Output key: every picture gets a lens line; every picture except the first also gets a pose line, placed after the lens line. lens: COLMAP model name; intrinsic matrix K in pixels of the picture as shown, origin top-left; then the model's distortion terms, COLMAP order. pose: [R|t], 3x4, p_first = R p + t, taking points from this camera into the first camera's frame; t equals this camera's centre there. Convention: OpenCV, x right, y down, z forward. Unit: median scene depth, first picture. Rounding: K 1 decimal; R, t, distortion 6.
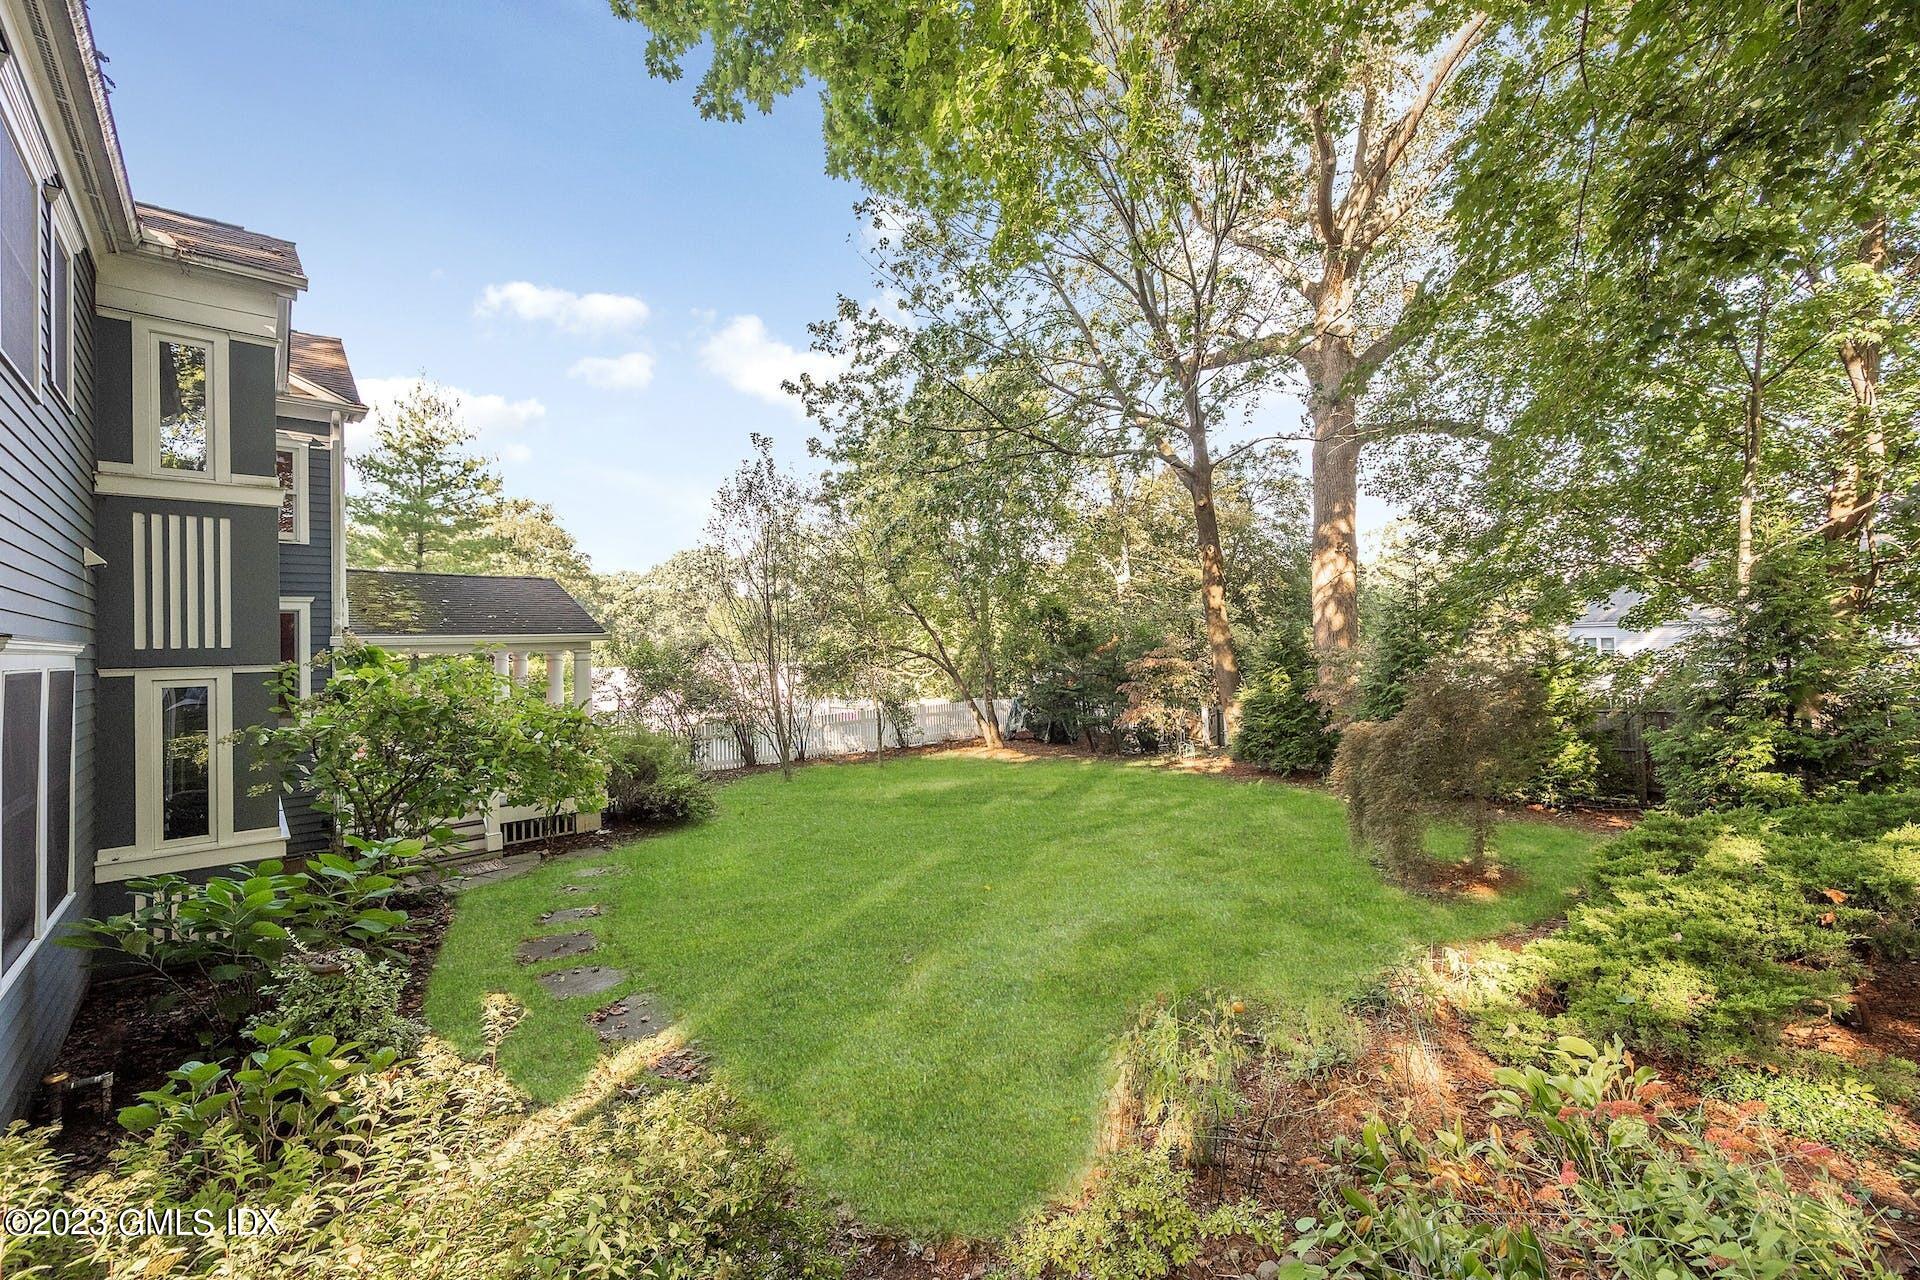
lens RADIAL K [[768.9, 0, 960.6], [0, 768.9, 636.2], [0, 0, 1]] dist [-0.001655, -0.000761]
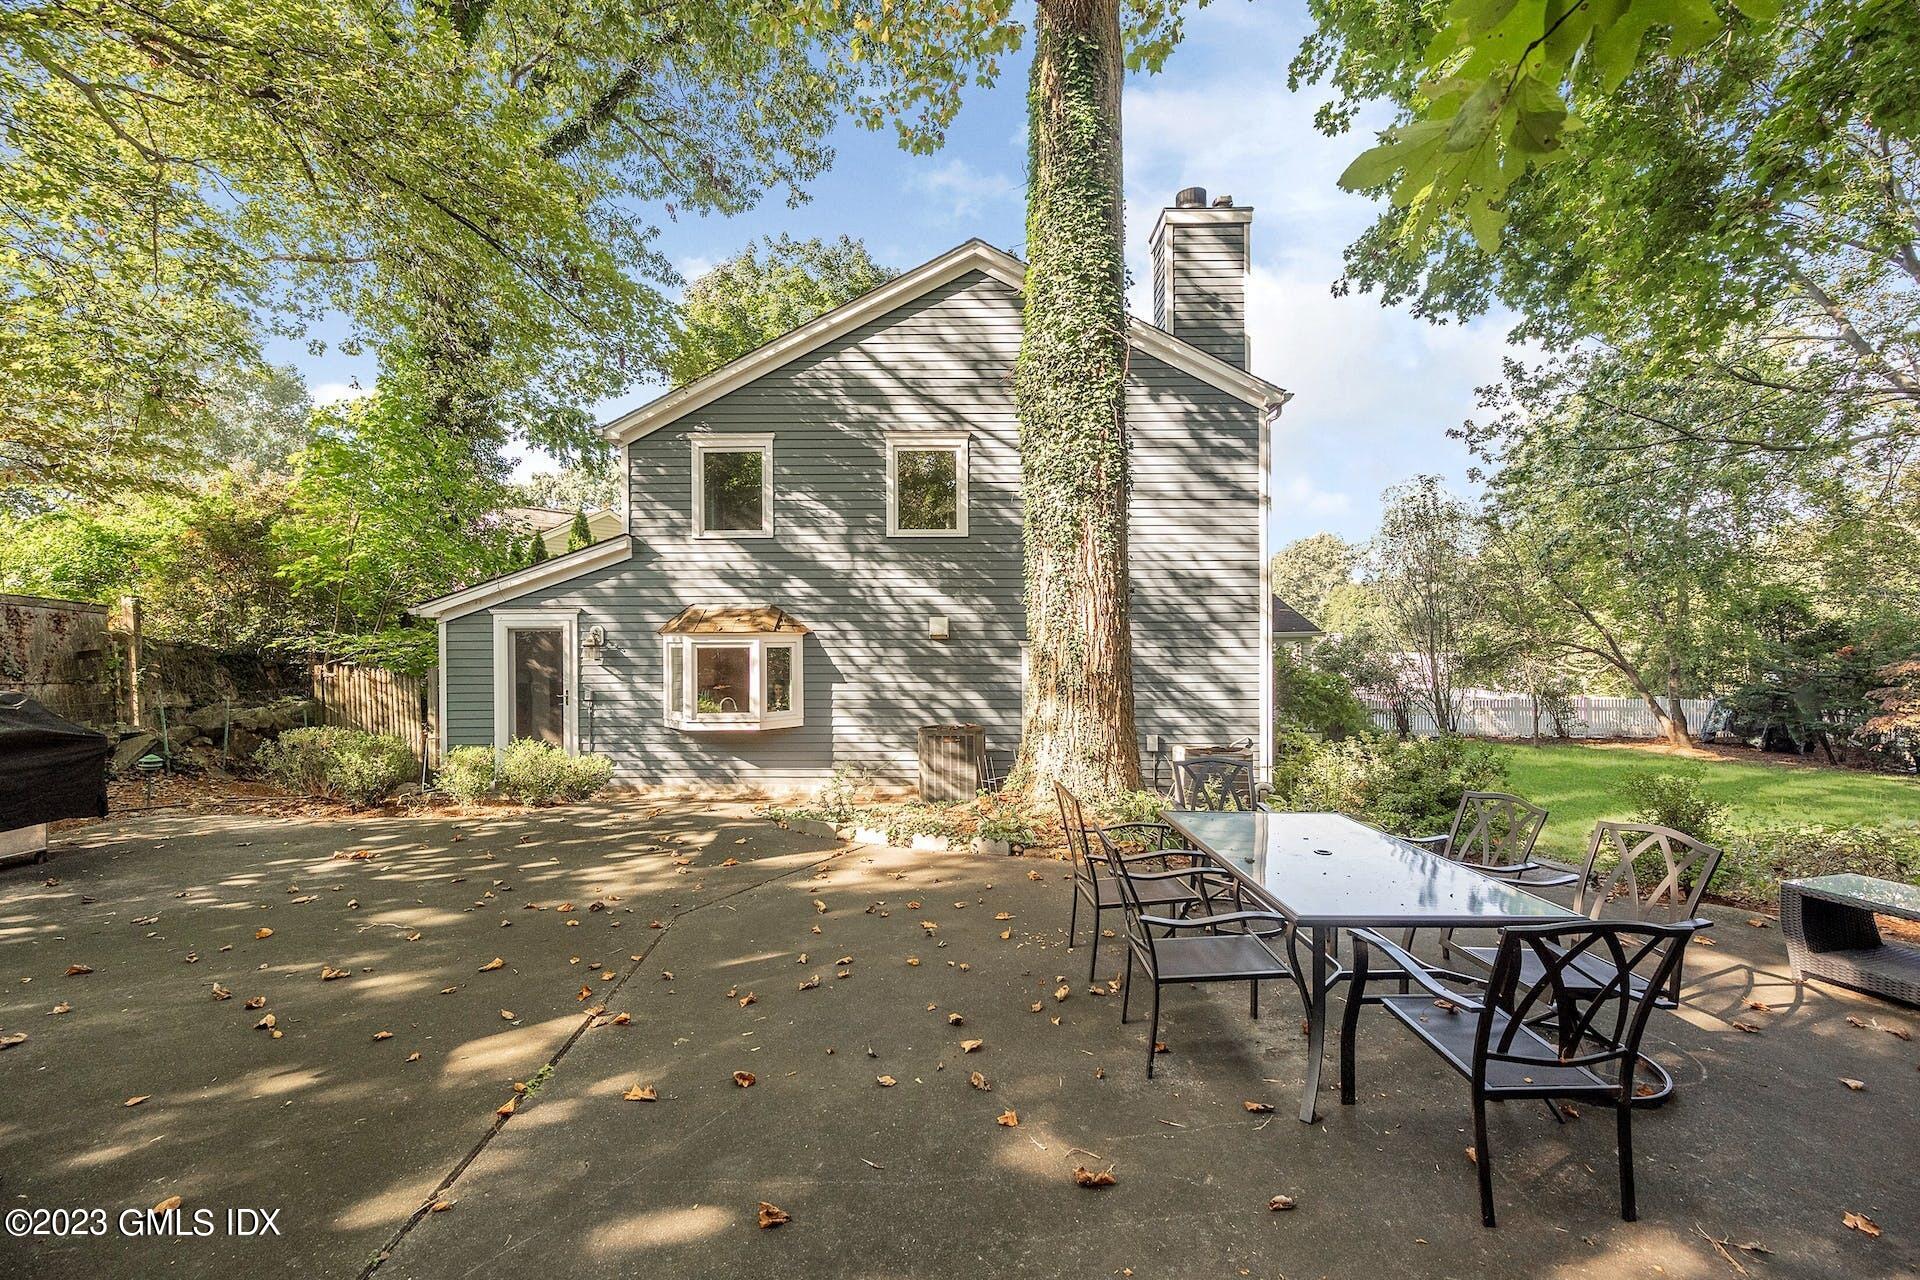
lens RADIAL K [[768.9, 0, 955.4], [0, 768.9, 640.8], [0, 0, 1]] dist [-0.001655, -0.000761]
pose [[0.733032, 0.020361, -0.679889, 0.030141], [-0.003650, 0.999655, 0.026003, -0.011907], [0.680184, -0.016580, 0.732854, -0.357035]]
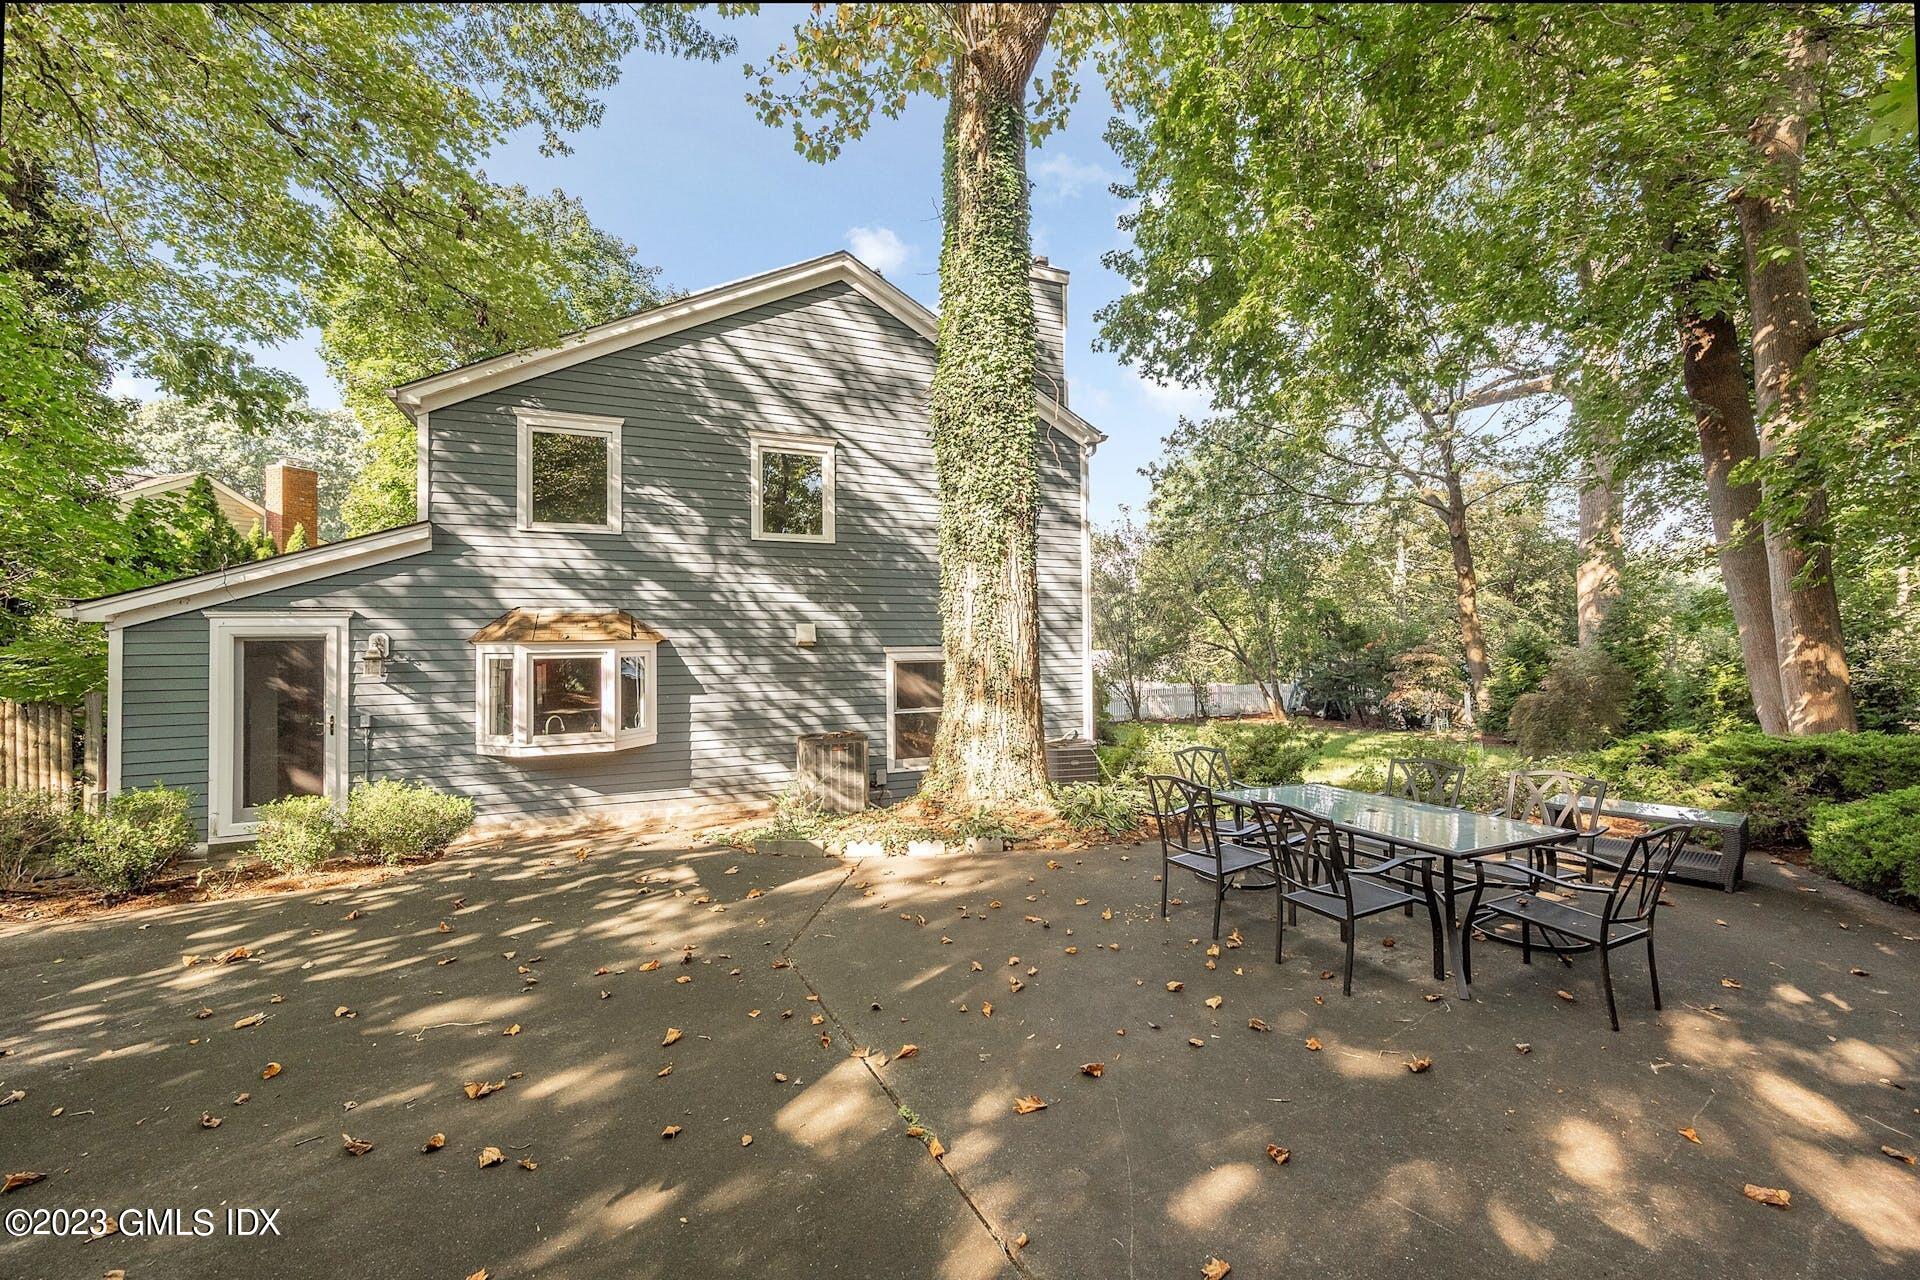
lens RADIAL K [[768.9, 0, 963.9], [0, 768.9, 620.9], [0, 0, 1]] dist [-0.001655, -0.000761]
pose [[0.949224, 0.006942, -0.314523, -0.056899], [-0.008060, 0.999965, -0.002257, -0.015437], [0.314496, 0.004678, 0.949247, -0.423997]]
